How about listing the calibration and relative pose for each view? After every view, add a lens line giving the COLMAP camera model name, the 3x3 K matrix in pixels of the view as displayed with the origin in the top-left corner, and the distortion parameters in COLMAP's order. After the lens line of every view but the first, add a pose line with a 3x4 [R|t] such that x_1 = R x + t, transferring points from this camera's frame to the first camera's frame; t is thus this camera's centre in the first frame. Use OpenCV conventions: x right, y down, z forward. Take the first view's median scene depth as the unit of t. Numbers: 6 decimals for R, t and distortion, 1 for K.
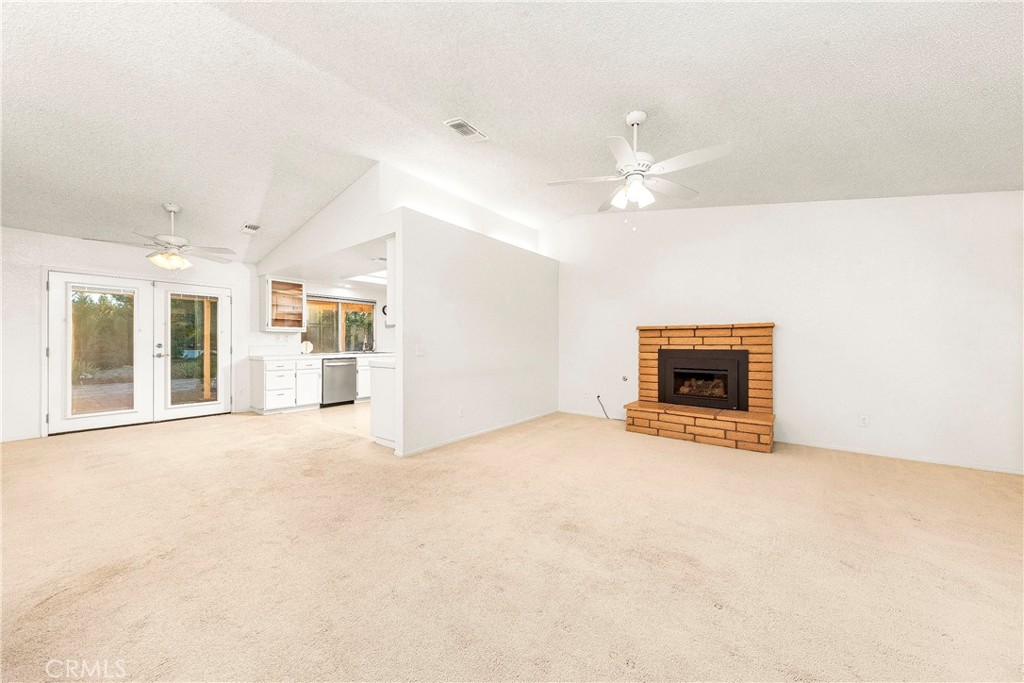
lens RADIAL K [[364.5, 0, 510.6], [0, 364.5, 341.3], [0, 0, 1]] dist [-0.000899, -0.000018]
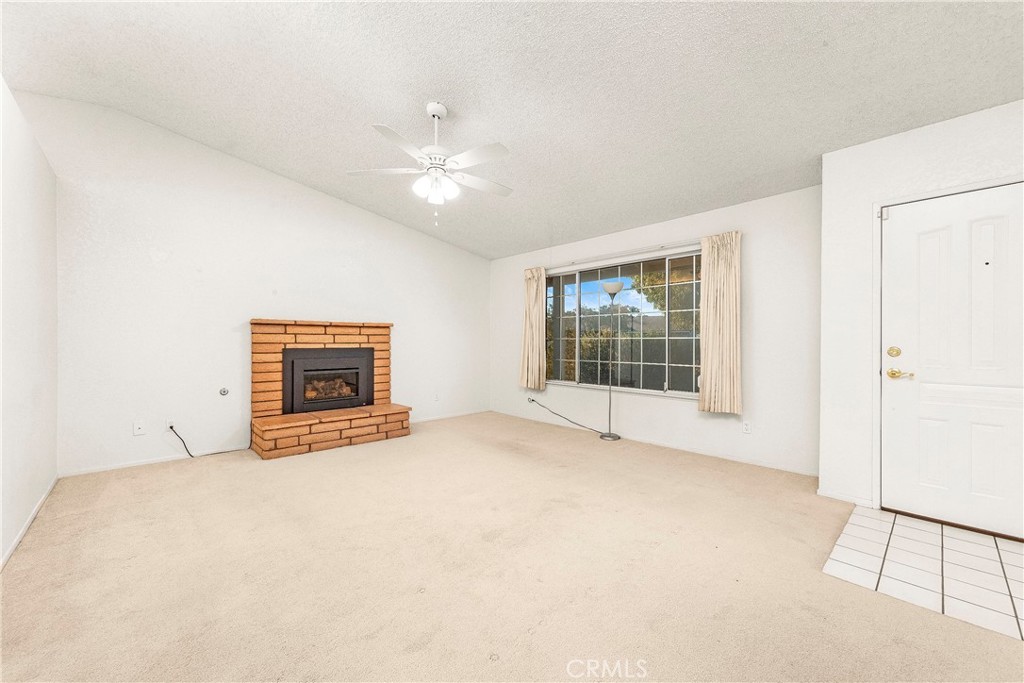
lens RADIAL K [[402.0, 0, 513.8], [0, 402.0, 341.5], [0, 0, 1]] dist [0.000460, -0.000074]
pose [[0.140299, -0.002189, 0.990107, -0.437051], [-0.005170, 0.999982, 0.002944, 0.000442], [-0.990096, -0.005532, 0.140286, 0.402777]]
